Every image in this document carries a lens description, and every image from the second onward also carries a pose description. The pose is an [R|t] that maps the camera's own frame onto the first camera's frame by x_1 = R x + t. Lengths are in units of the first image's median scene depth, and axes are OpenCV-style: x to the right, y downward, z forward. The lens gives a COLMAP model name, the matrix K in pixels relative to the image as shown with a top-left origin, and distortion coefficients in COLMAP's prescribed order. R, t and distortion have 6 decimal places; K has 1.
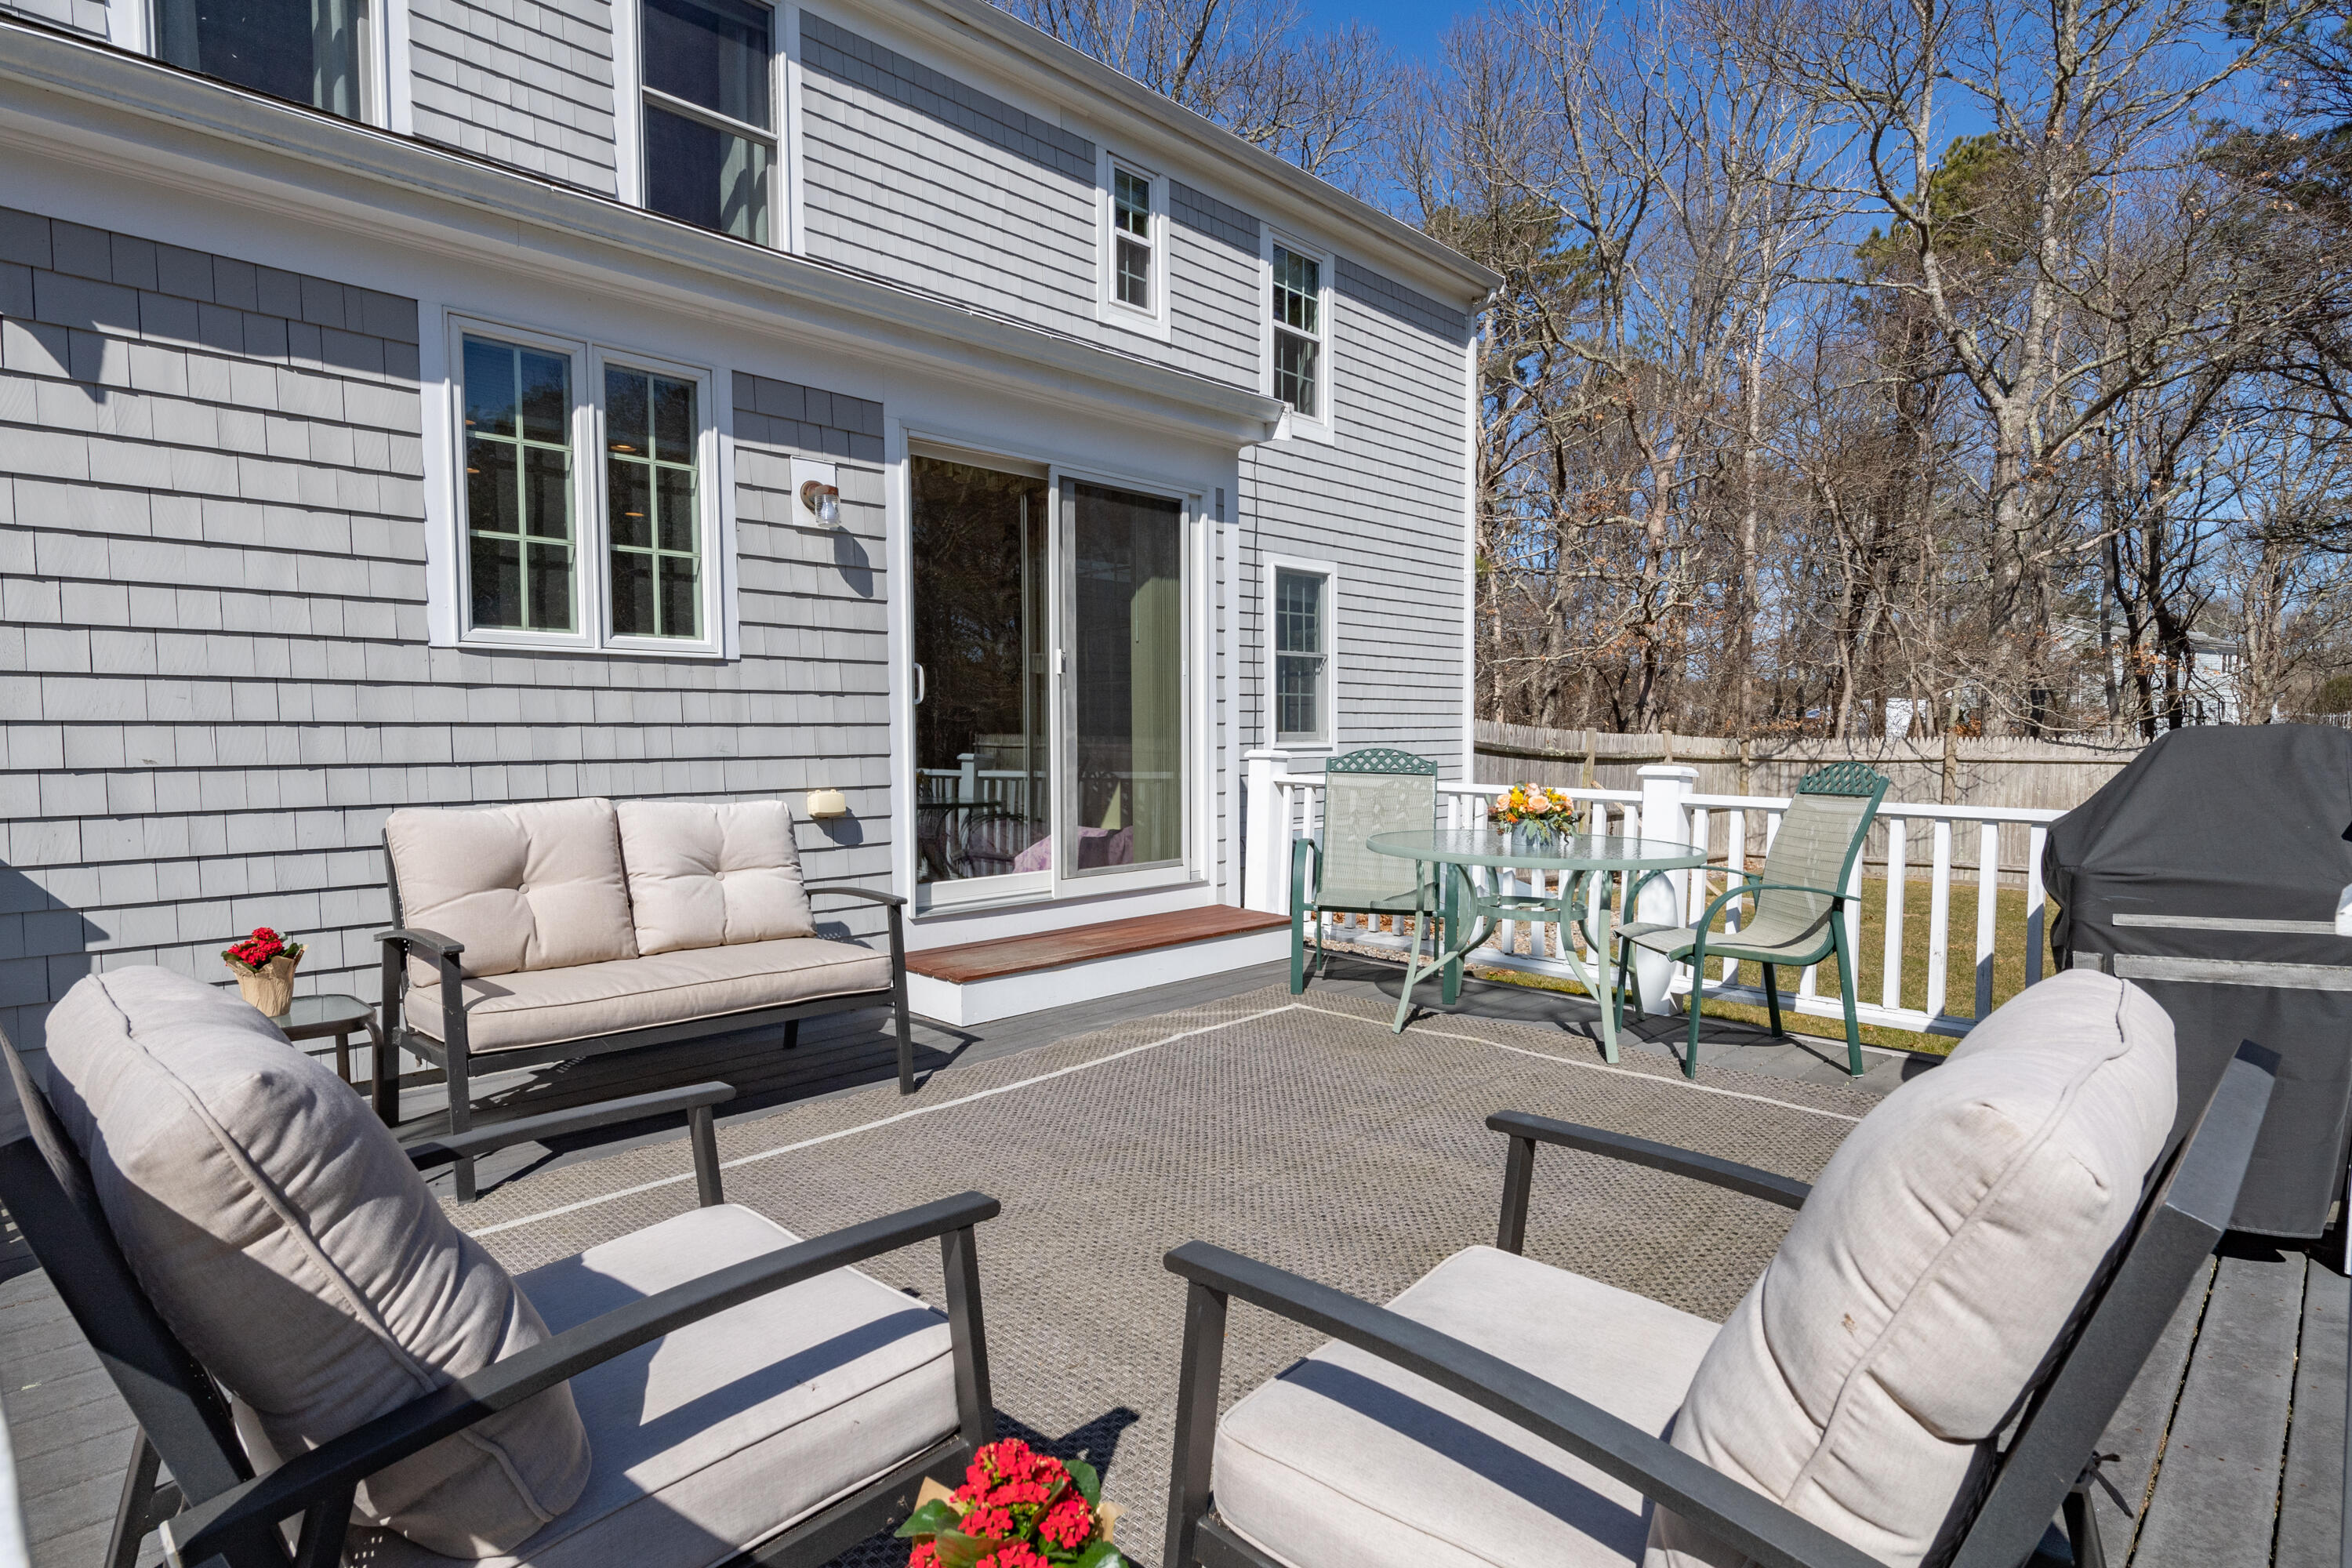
lens RADIAL K [[1222.6, 0, 1179.5], [0, 1222.6, 795.5], [0, 0, 1]] dist [0.004286, 0.000410]
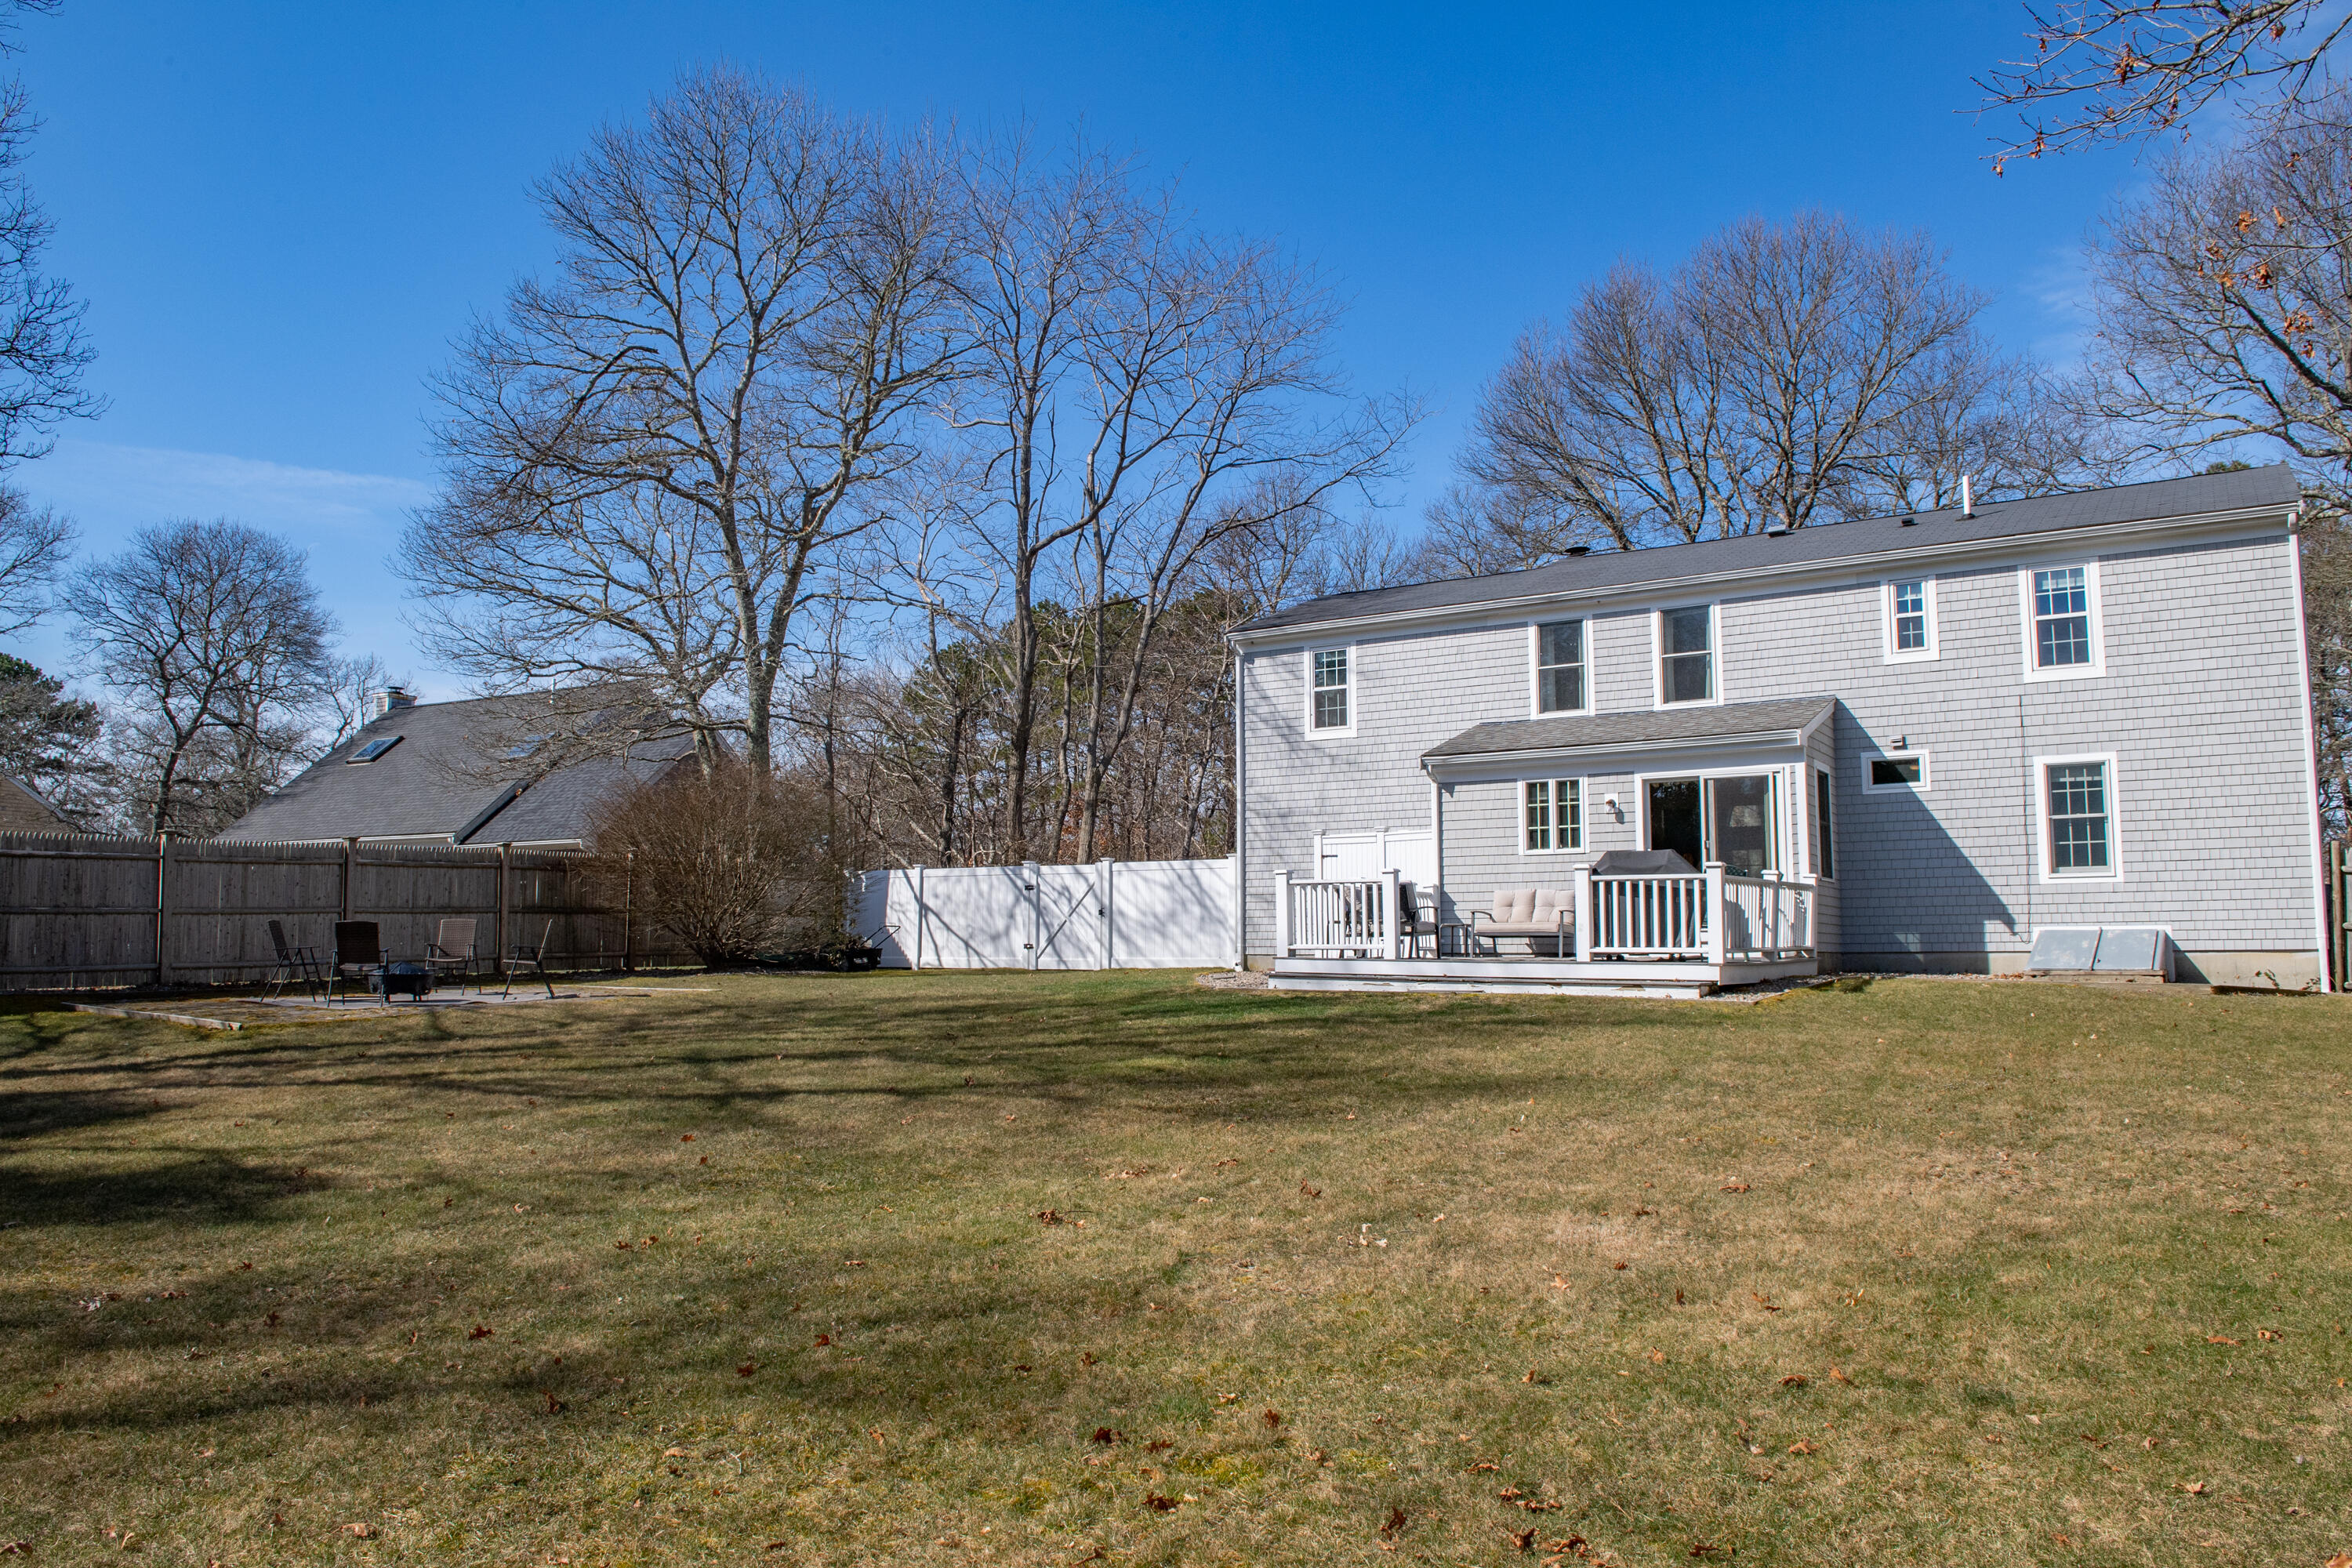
lens RADIAL K [[1676.3, 0, 1179.6], [0, 1676.3, 789.9], [0, 0, 1]] dist [-0.043133, -0.004401]
pose [[0.187588, -0.096979, -0.977449, 2.278849], [-0.051769, 0.992755, -0.108432, 0.161992], [0.980883, 0.070942, 0.181209, -0.585096]]
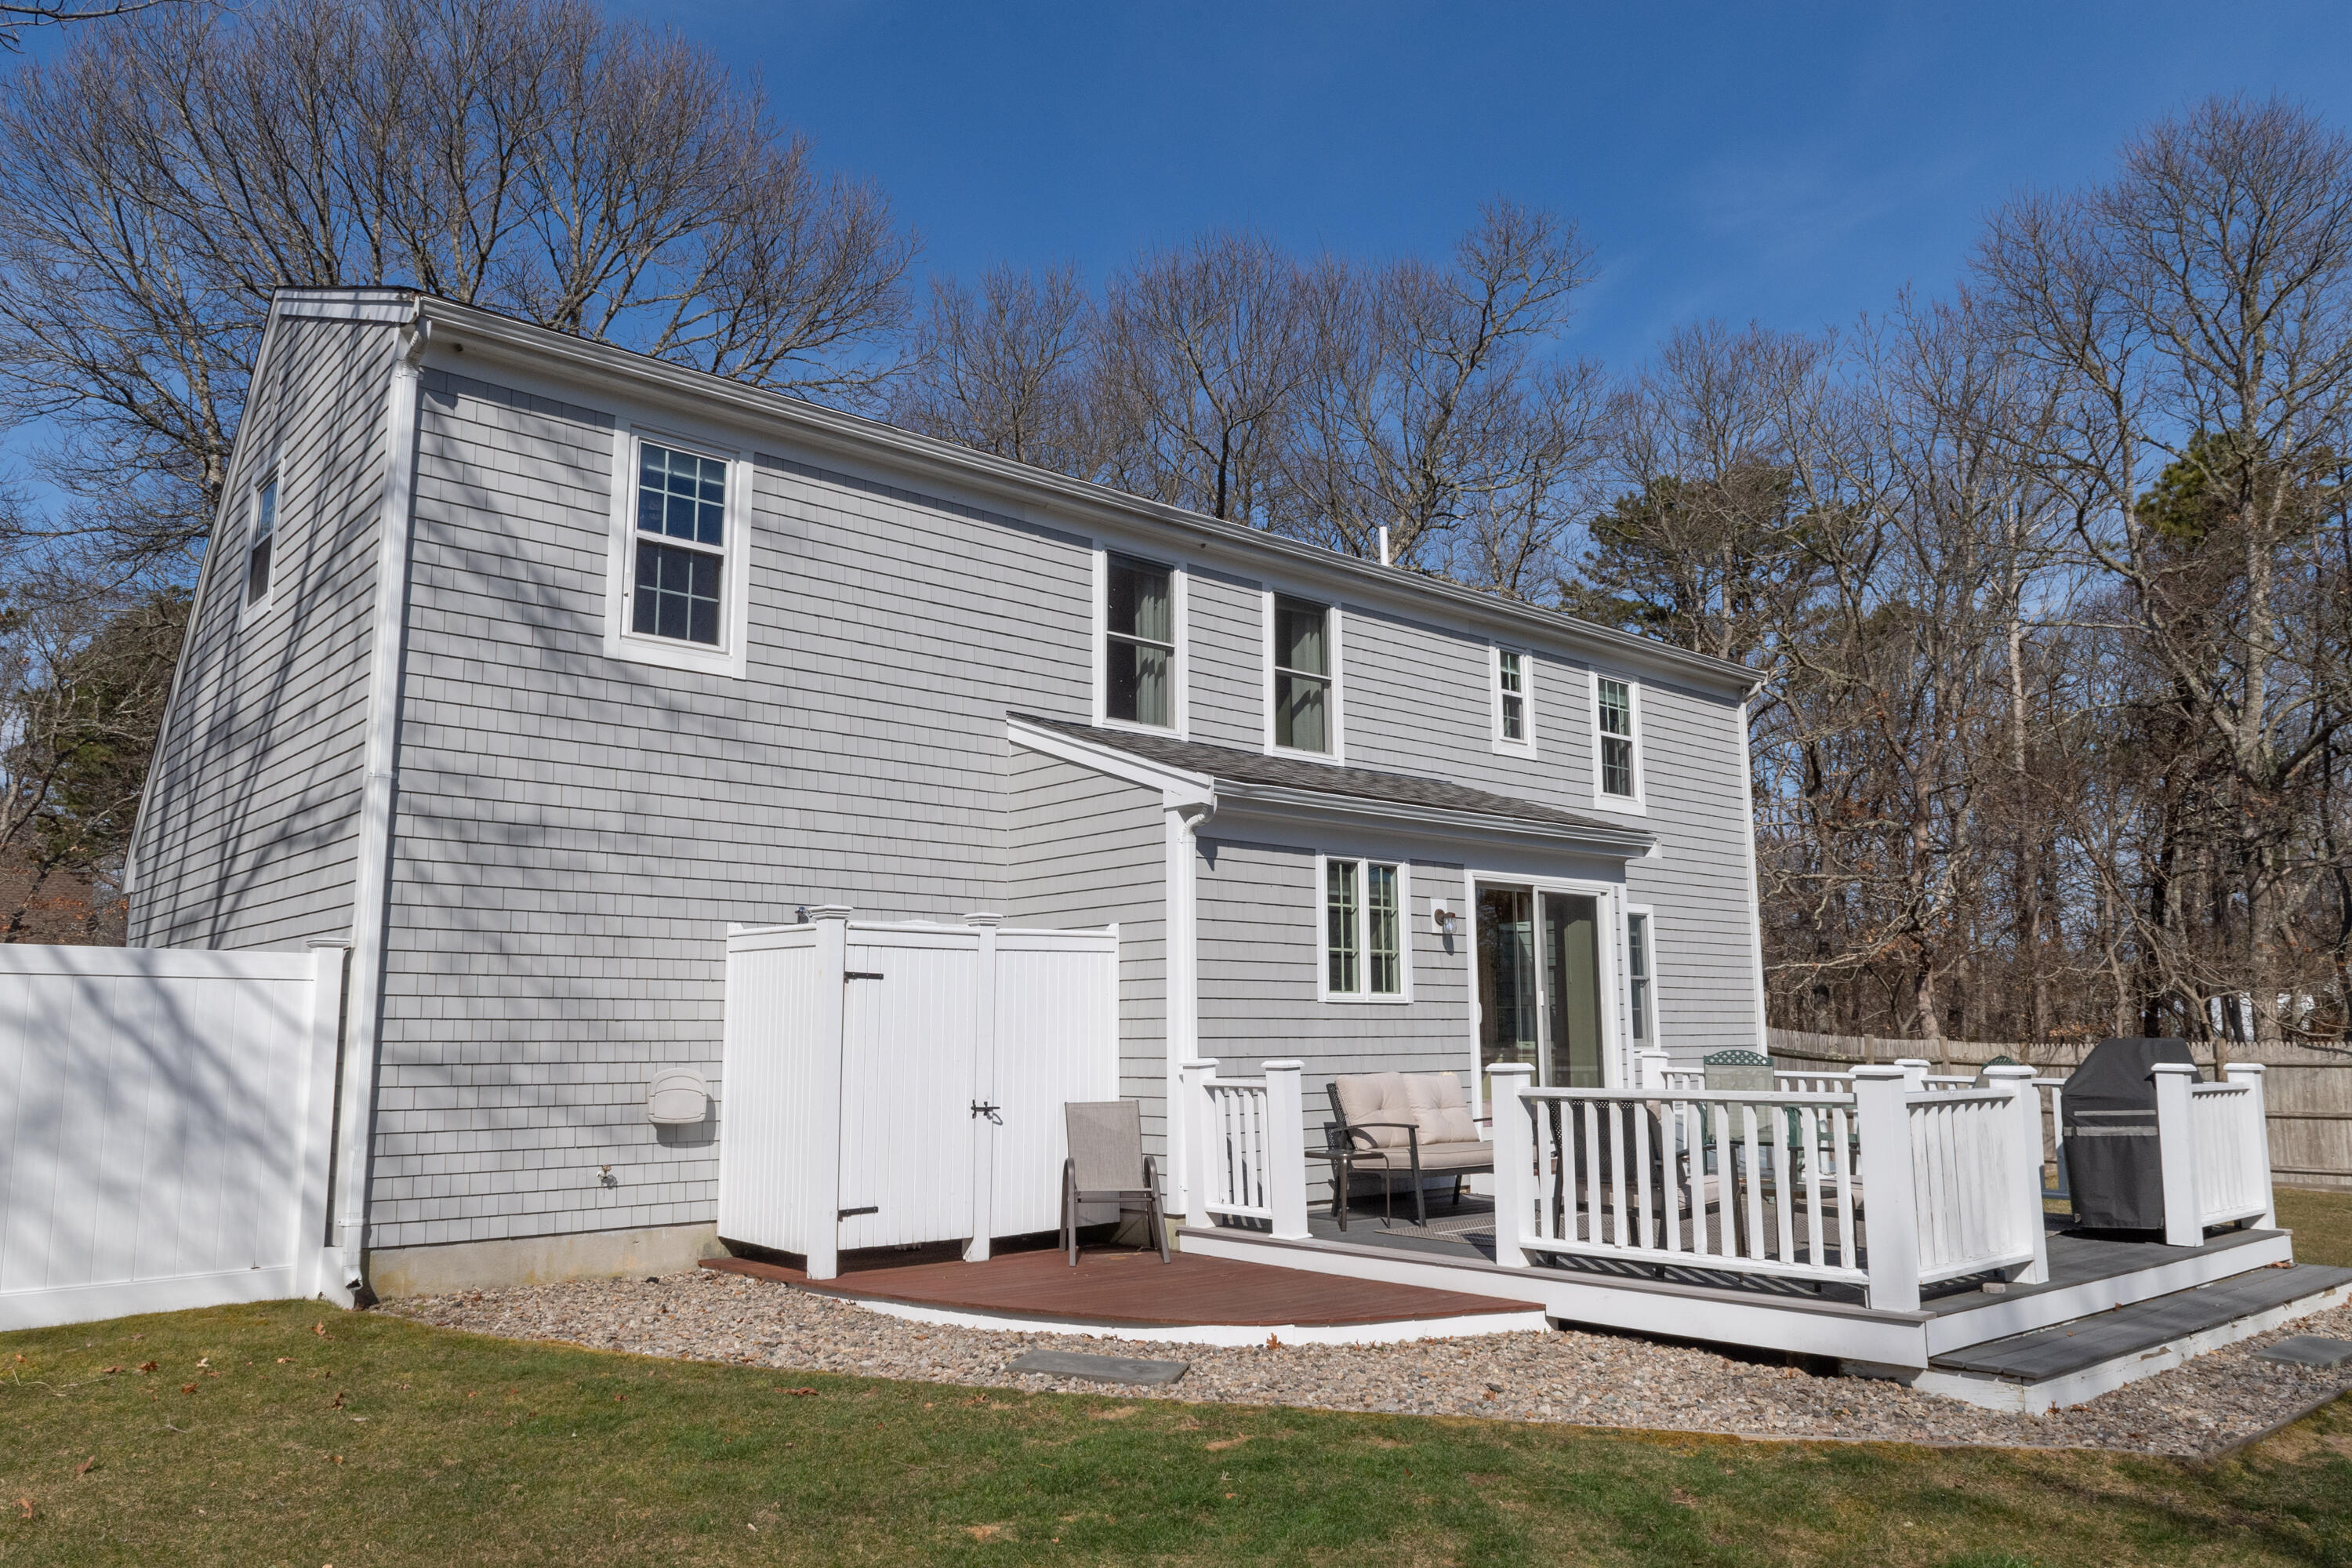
lens RADIAL K [[1625.7, 0, 1176.0], [0, 1625.7, 784.0], [0, 0, 1]] dist [-0.005146, -0.002986]
pose [[0.997054, -0.012788, -0.075632, -0.290252], [-0.002908, 0.978995, -0.203865, 0.041432], [0.076650, 0.203485, 0.976073, -0.882312]]
